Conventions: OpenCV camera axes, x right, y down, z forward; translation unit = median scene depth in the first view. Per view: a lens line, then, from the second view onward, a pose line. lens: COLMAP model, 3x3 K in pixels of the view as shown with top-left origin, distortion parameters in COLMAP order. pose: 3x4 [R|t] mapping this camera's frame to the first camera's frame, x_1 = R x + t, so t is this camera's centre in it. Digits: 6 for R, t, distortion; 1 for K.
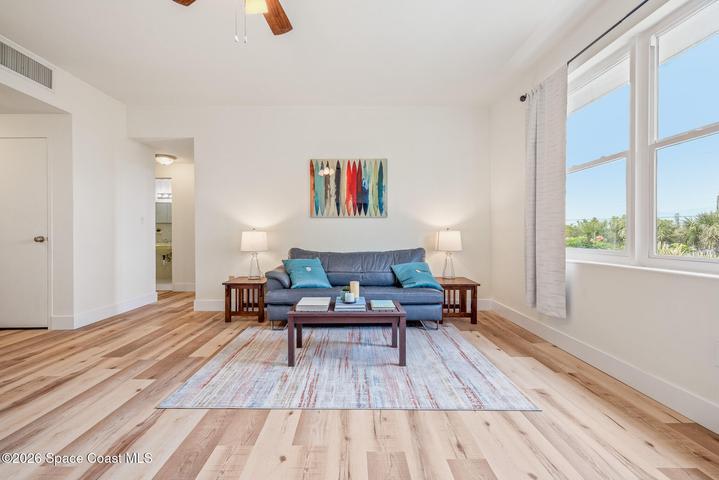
lens RADIAL K [[307.9, 0, 353.3], [0, 307.9, 236.2], [0, 0, 1]] dist [-0.000555, 0.000507]
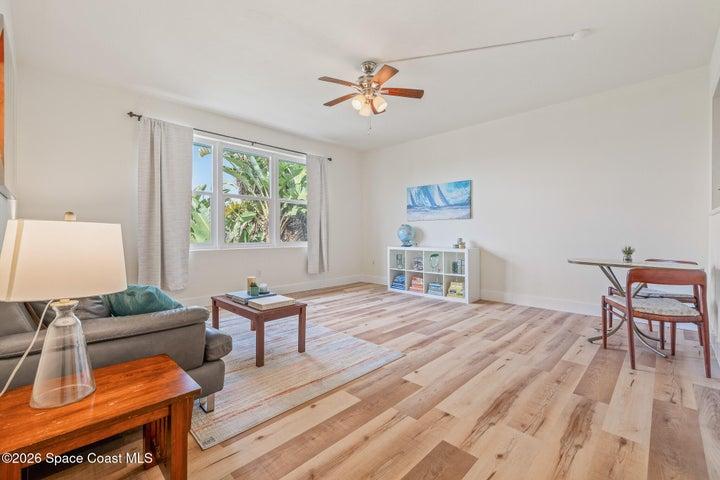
lens RADIAL K [[308.4, 0, 353.8], [0, 308.4, 236.2], [0, 0, 1]] dist [-0.000555, 0.000507]
pose [[-0.700231, -0.005735, 0.713893, -0.859759], [0.003460, 0.999929, 0.011427, -0.009051], [-0.713908, 0.010471, -0.700162, 1.250141]]
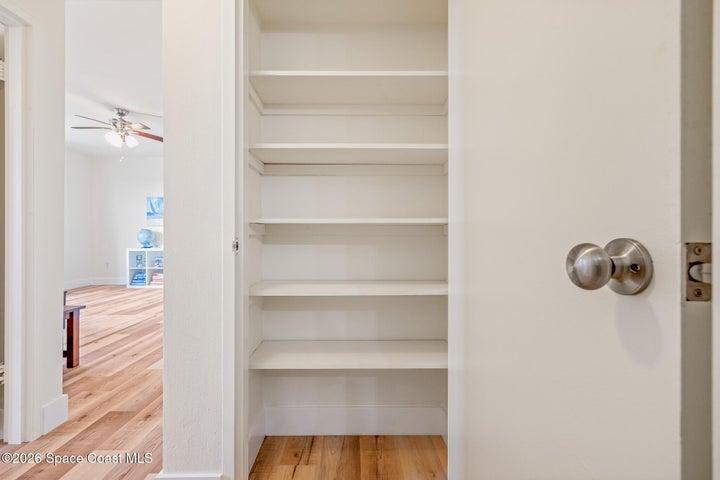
lens RADIAL K [[308.4, 0, 353.8], [0, 308.4, 236.2], [0, 0, 1]] dist [-0.000555, 0.000507]
pose [[-0.999996, -0.000007, -0.002651, -1.184072], [-0.000013, 0.999998, 0.001986, -0.011193], [0.002651, 0.001986, -0.999995, 1.855752]]
